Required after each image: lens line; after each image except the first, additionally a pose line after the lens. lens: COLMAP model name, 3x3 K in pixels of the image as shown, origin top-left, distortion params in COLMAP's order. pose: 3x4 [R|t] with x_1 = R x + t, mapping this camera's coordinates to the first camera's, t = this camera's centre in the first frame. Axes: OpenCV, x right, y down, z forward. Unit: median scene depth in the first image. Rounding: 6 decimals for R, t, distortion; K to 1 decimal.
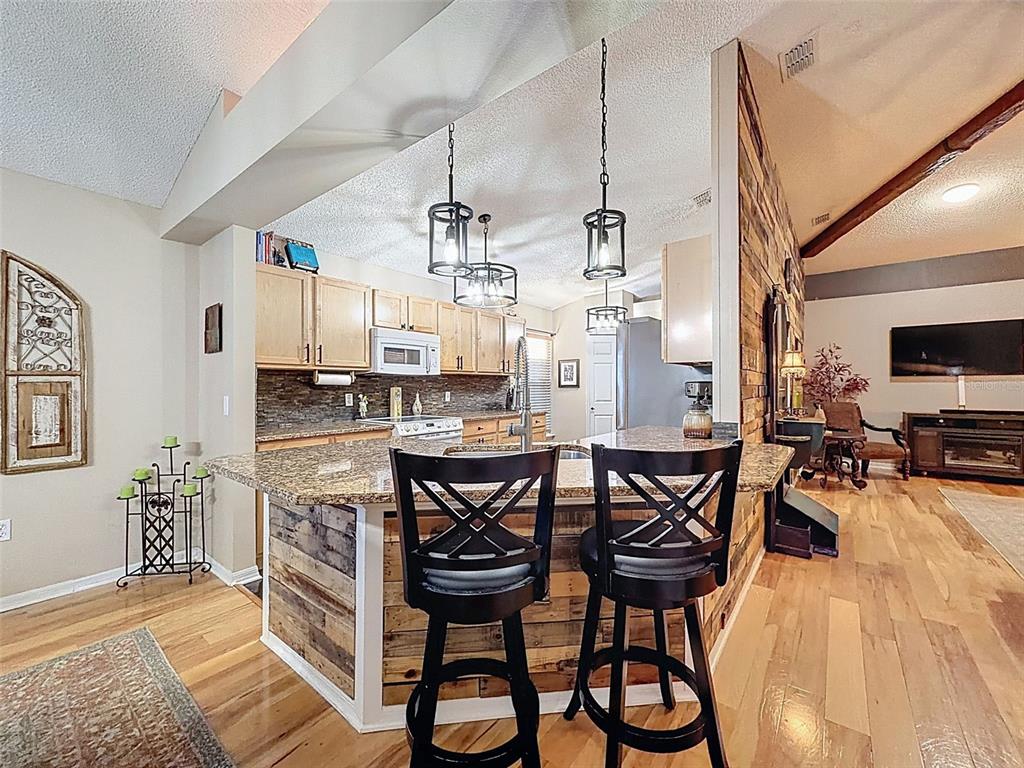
lens RADIAL K [[409.8, 0, 510.1], [0, 409.8, 385.2], [0, 0, 1]] dist [0.000344, -0.000210]
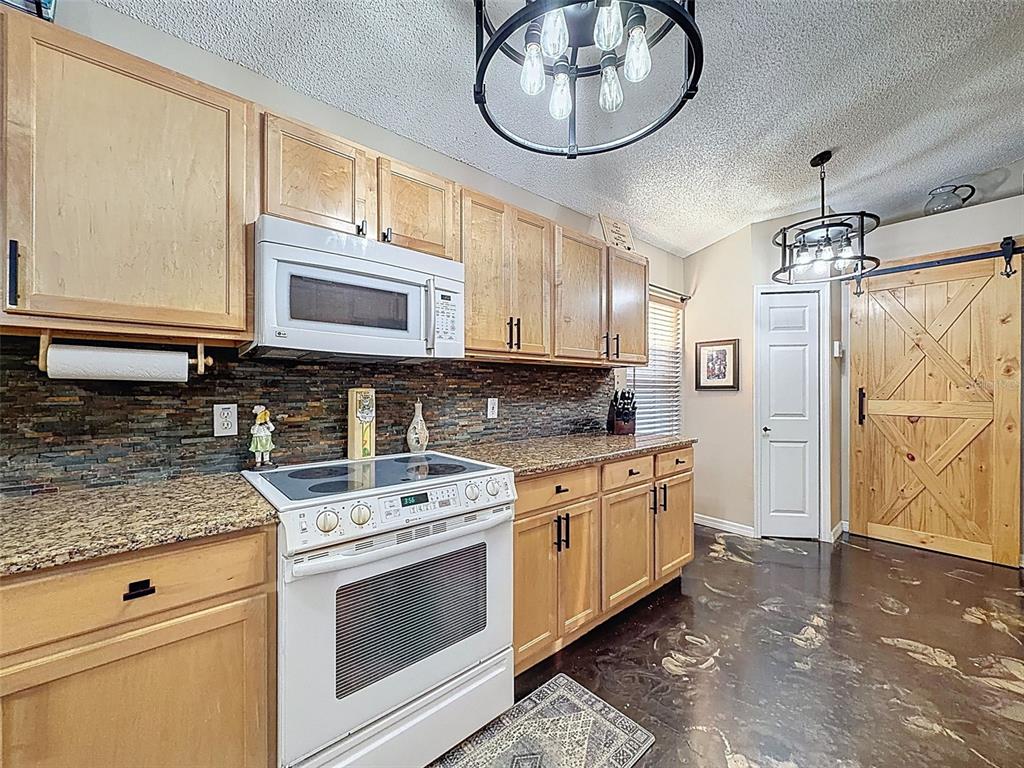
lens RADIAL K [[409.8, 0, 510.1], [0, 409.8, 385.2], [0, 0, 1]] dist [0.000344, -0.000210]
pose [[0.983026, 0.002647, -0.183445, -0.049784], [-0.003367, 0.999988, -0.003618, 0.002862], [0.183433, 0.004174, 0.983023, 0.609496]]
